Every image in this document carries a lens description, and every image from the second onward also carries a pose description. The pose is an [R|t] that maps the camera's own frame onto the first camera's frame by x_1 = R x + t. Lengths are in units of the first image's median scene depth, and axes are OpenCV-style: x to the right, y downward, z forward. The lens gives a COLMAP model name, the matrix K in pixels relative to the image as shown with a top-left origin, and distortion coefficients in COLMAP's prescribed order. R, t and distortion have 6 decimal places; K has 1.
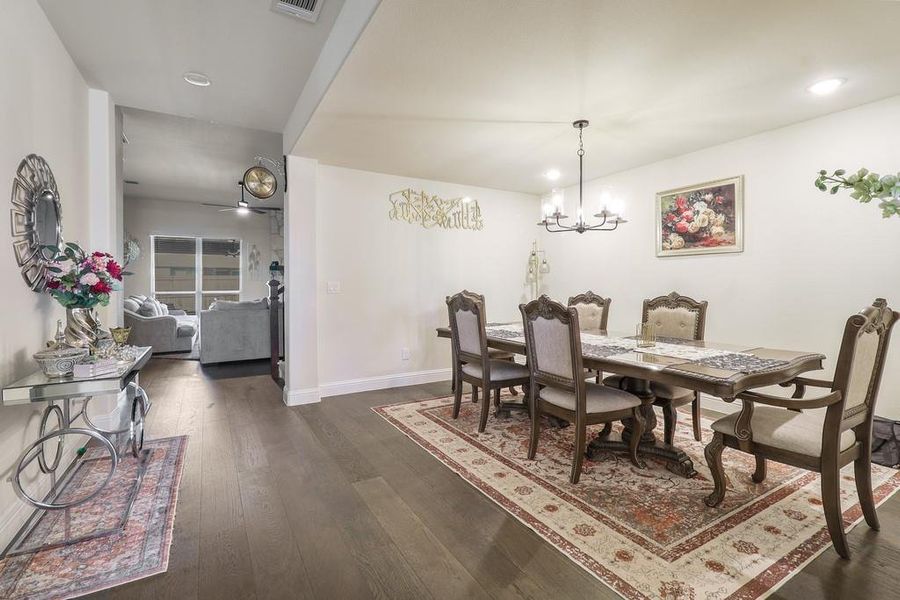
lens RADIAL K [[412.0, 0, 450.9], [0, 412.0, 295.1], [0, 0, 1]] dist [-0.000075, -0.000881]
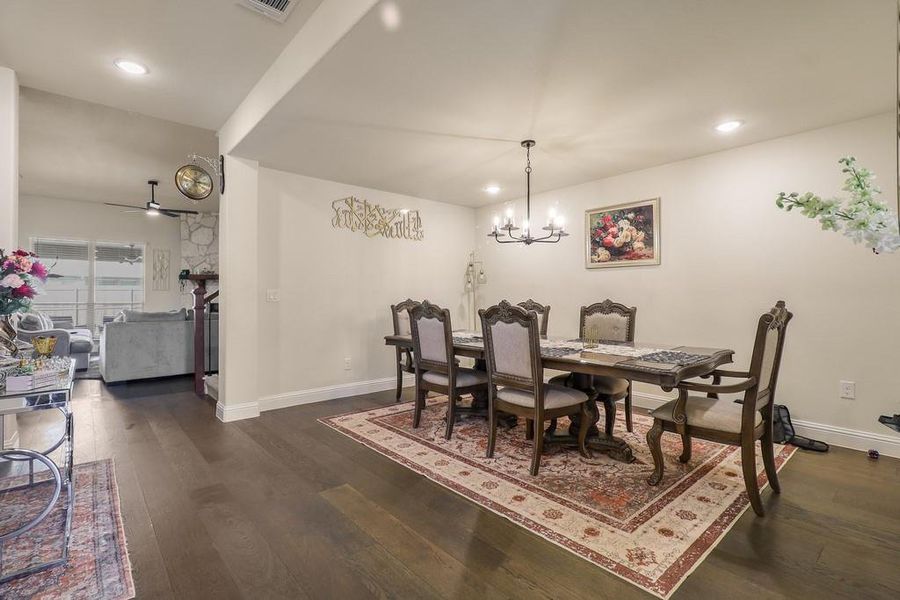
lens RADIAL K [[412.0, 0, 449.7], [0, 412.0, 299.3], [0, 0, 1]] dist [-0.000075, -0.000881]
pose [[0.983891, 0.001075, 0.178766, -0.096270], [0.002255, 0.999828, -0.018424, 0.014983], [-0.178755, 0.018531, 0.983719, -0.023150]]
